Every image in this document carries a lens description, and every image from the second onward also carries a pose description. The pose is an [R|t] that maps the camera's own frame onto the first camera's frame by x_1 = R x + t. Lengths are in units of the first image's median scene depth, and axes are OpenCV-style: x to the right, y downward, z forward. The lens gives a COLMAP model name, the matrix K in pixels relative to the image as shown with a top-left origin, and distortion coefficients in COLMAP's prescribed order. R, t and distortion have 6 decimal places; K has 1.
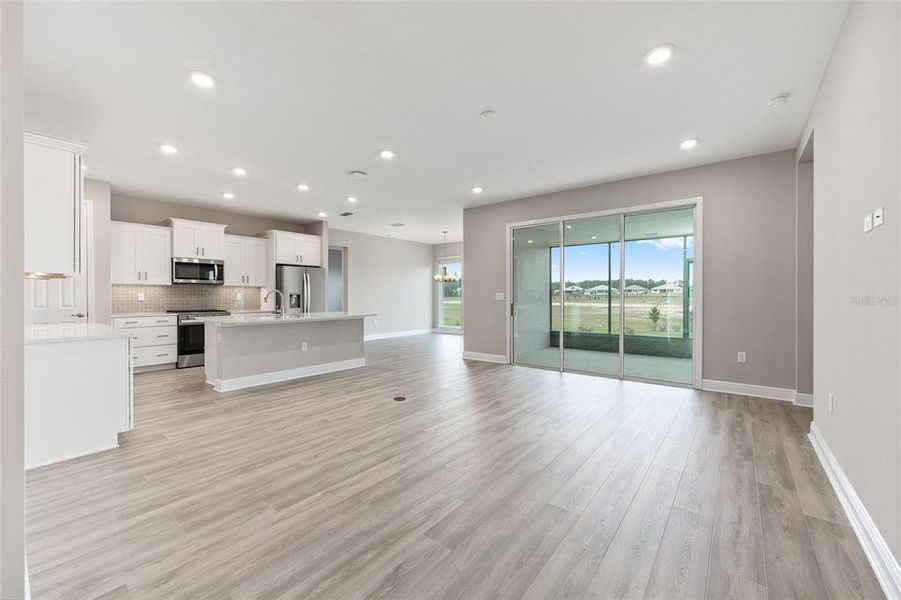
lens RADIAL K [[361.1, 0, 452.9], [0, 361.1, 297.2], [0, 0, 1]] dist [-0.000891, 0.000322]
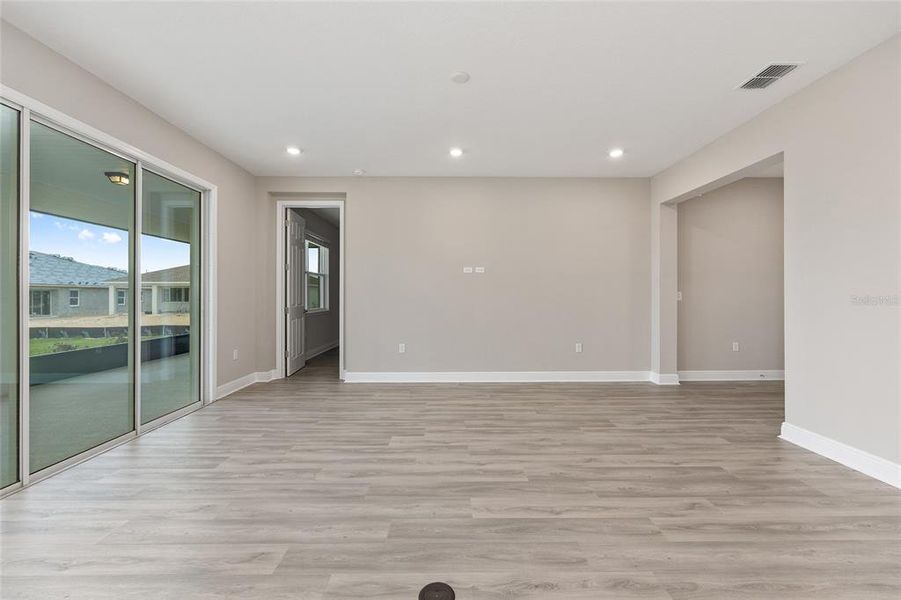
lens RADIAL K [[361.1, 0, 452.9], [0, 361.1, 297.2], [0, 0, 1]] dist [-0.000891, 0.000322]
pose [[-0.629320, -0.003673, 0.777138, -0.594133], [0.002743, 0.999972, 0.006948, -0.003385], [-0.777142, 0.006504, -0.629292, 1.703736]]
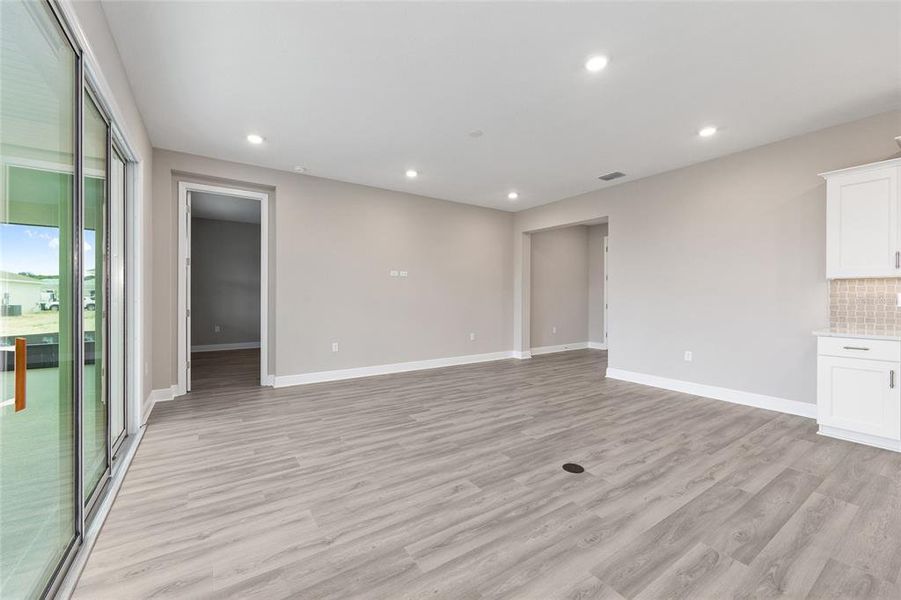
lens RADIAL K [[361.1, 0, 452.9], [0, 361.1, 297.2], [0, 0, 1]] dist [-0.000891, 0.000322]
pose [[-0.953318, -0.004023, 0.301942, -0.193650], [-0.002408, 0.999981, 0.005721, -0.005105], [-0.301959, 0.004727, -0.953309, 2.308355]]
